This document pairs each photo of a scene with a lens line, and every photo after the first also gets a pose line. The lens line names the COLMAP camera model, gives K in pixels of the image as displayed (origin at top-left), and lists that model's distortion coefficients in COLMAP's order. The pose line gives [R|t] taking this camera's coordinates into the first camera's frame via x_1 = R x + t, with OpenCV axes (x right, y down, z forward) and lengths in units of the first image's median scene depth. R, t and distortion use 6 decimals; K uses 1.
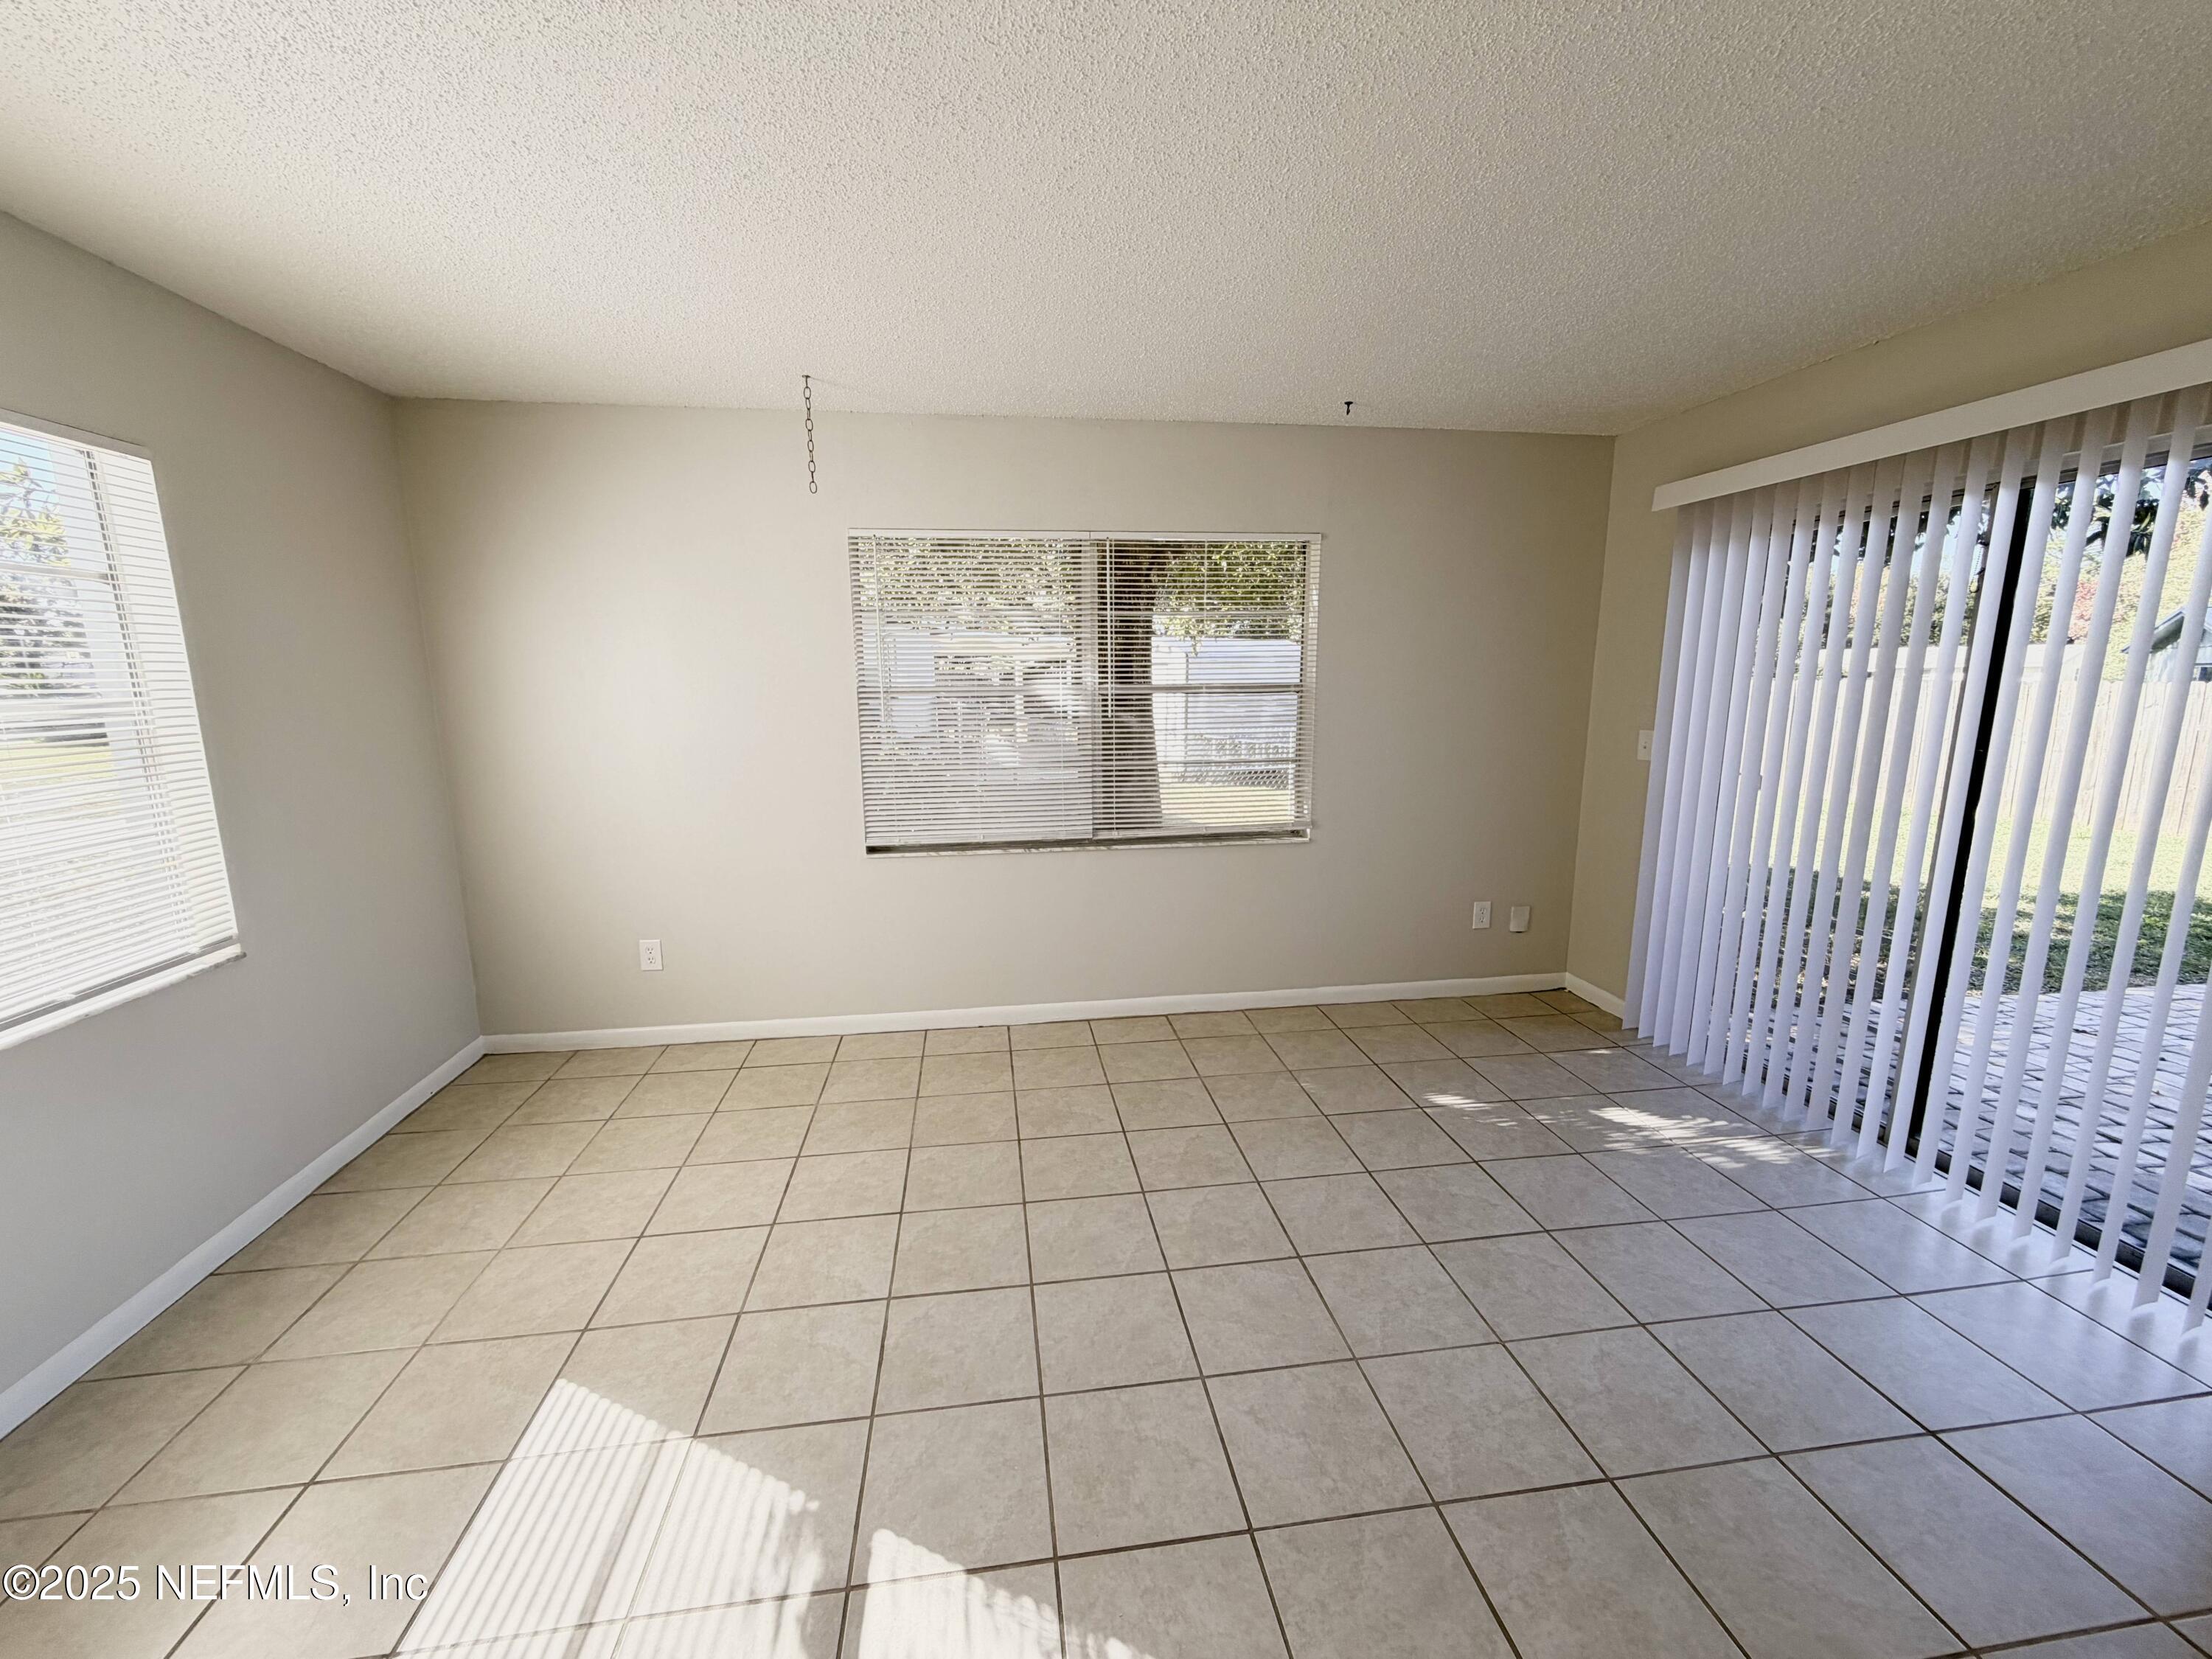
lens RADIAL K [[881.4, 0, 1104.8], [0, 881.4, 839.9], [0, 0, 1]] dist [0.001463, 0.000000]
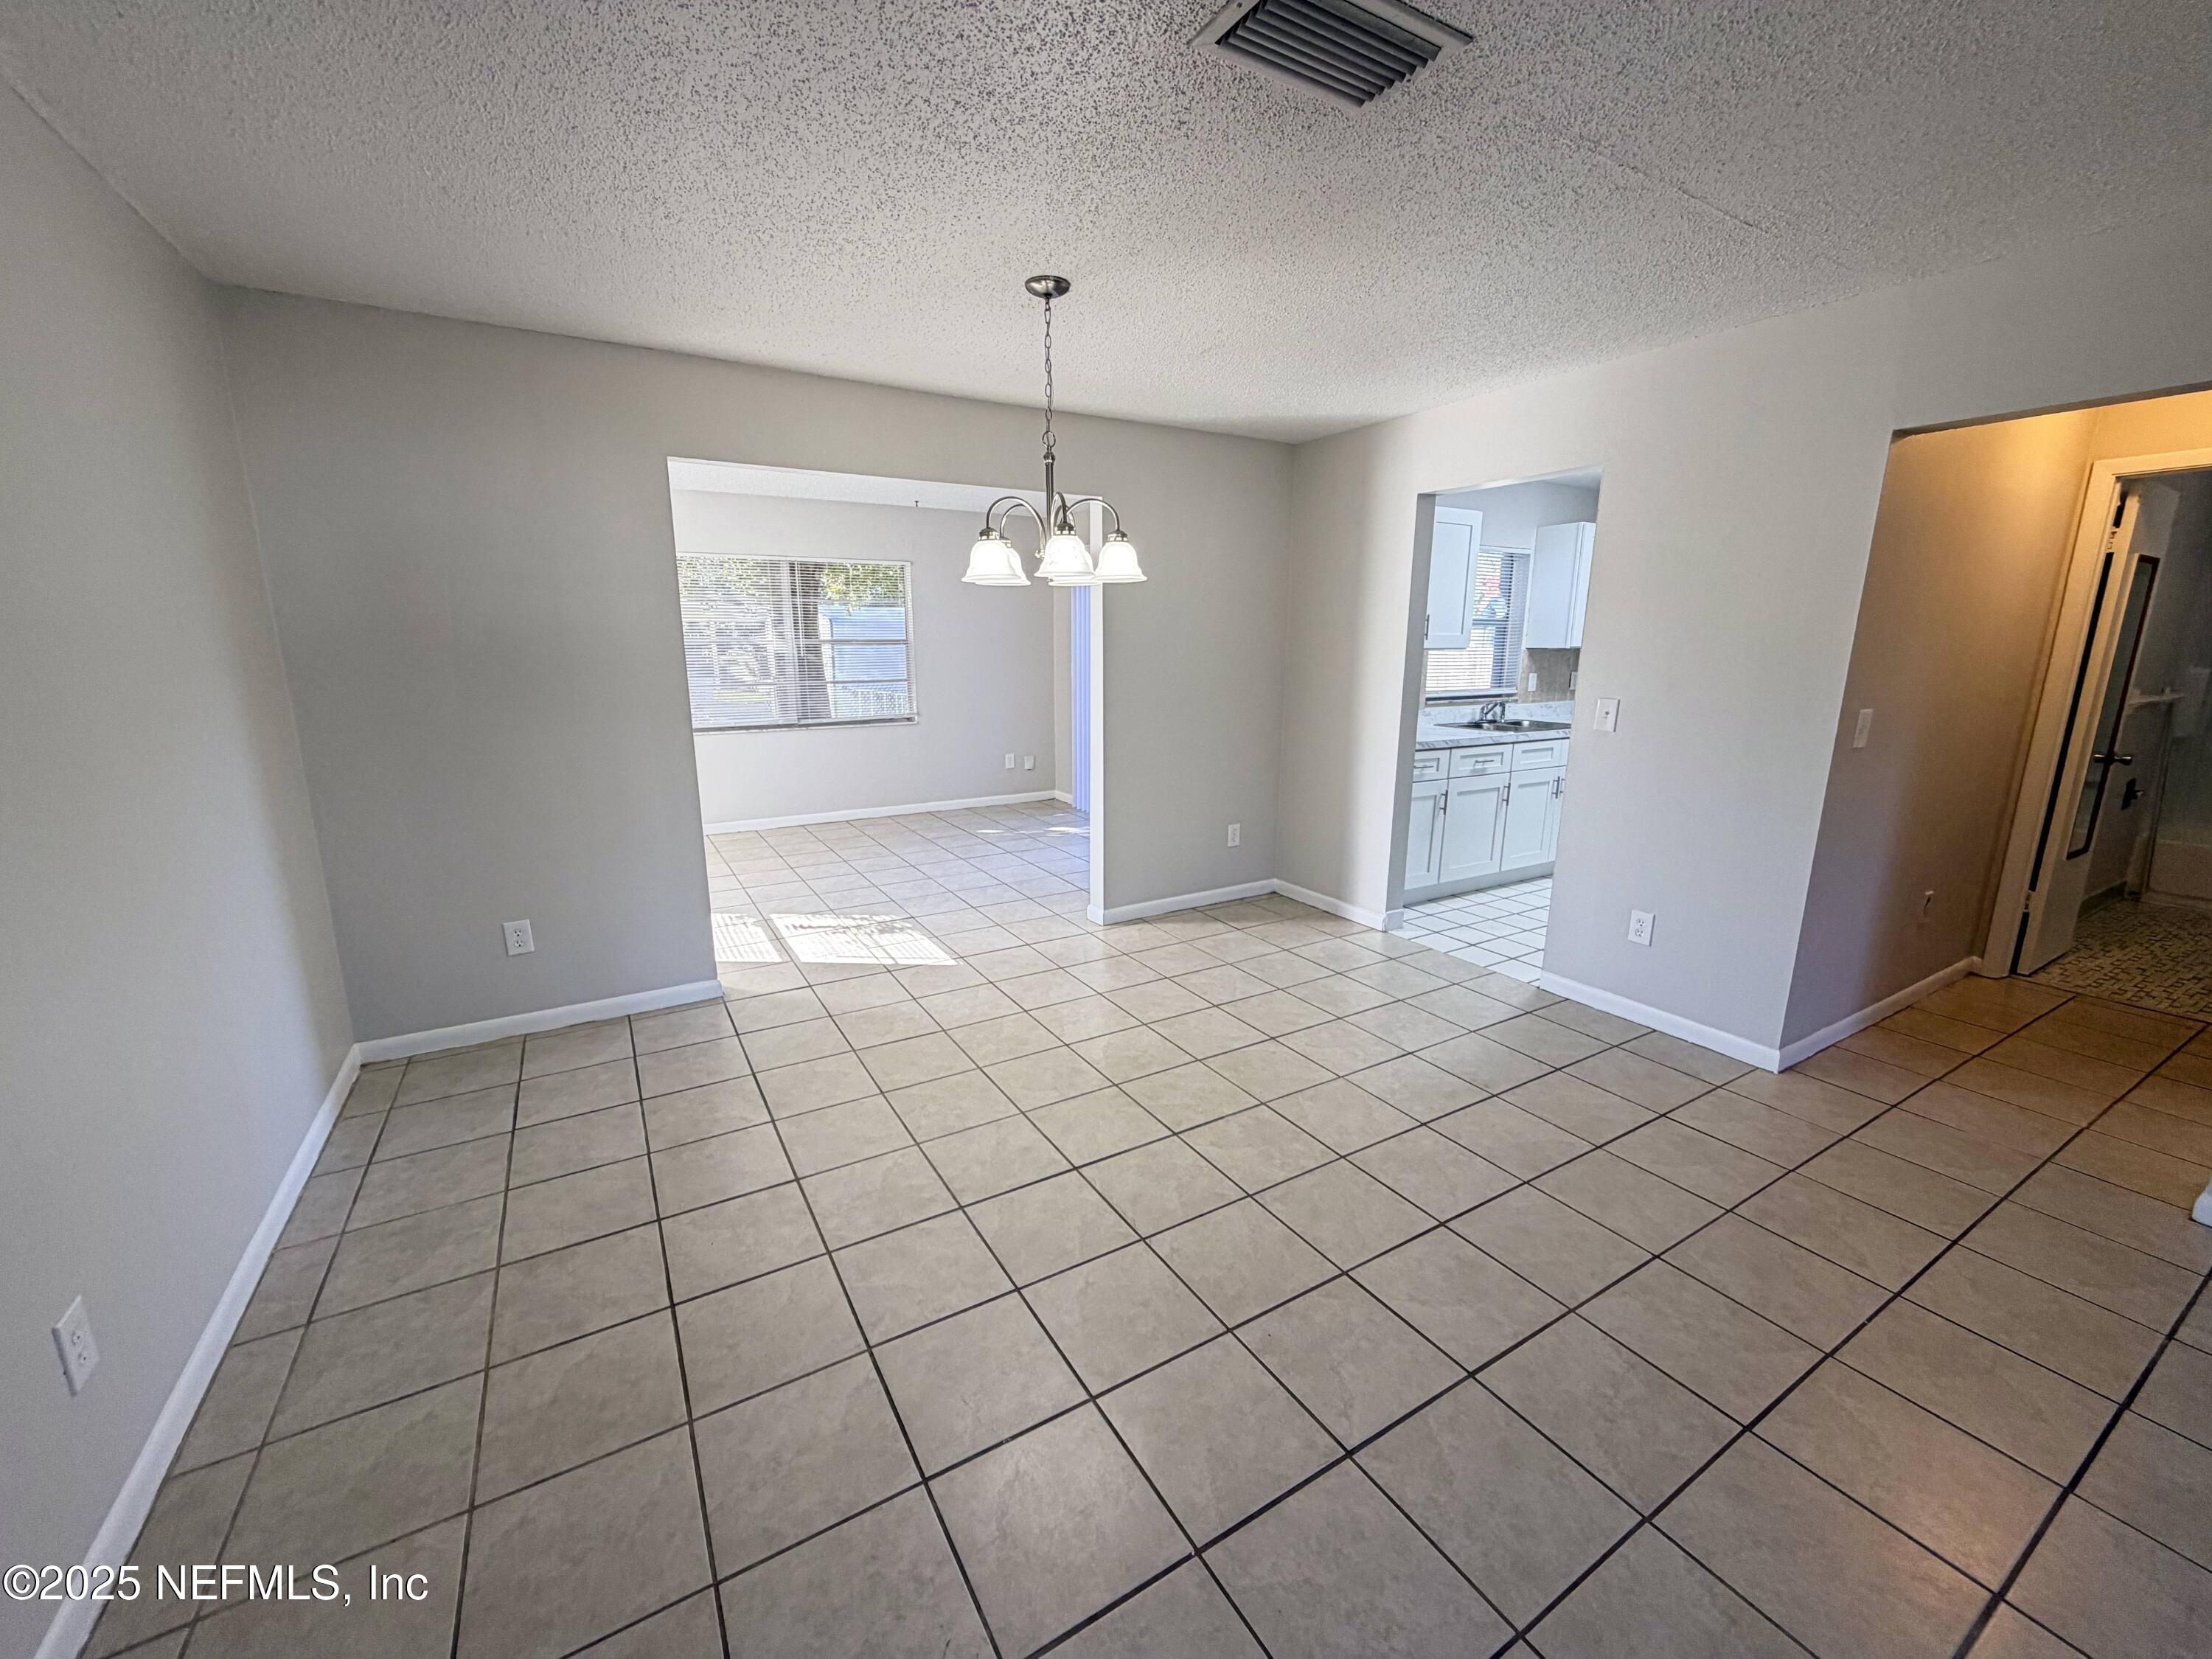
lens RADIAL K [[881.4, 0, 1110.8], [0, 881.4, 833.6], [0, 0, 1]] dist [0.001463, 0.000000]
pose [[0.920743, -0.074270, 0.383035, -0.132040], [0.062139, 0.997099, 0.043966, 0.187340], [-0.385189, -0.016680, 0.922687, -0.946047]]
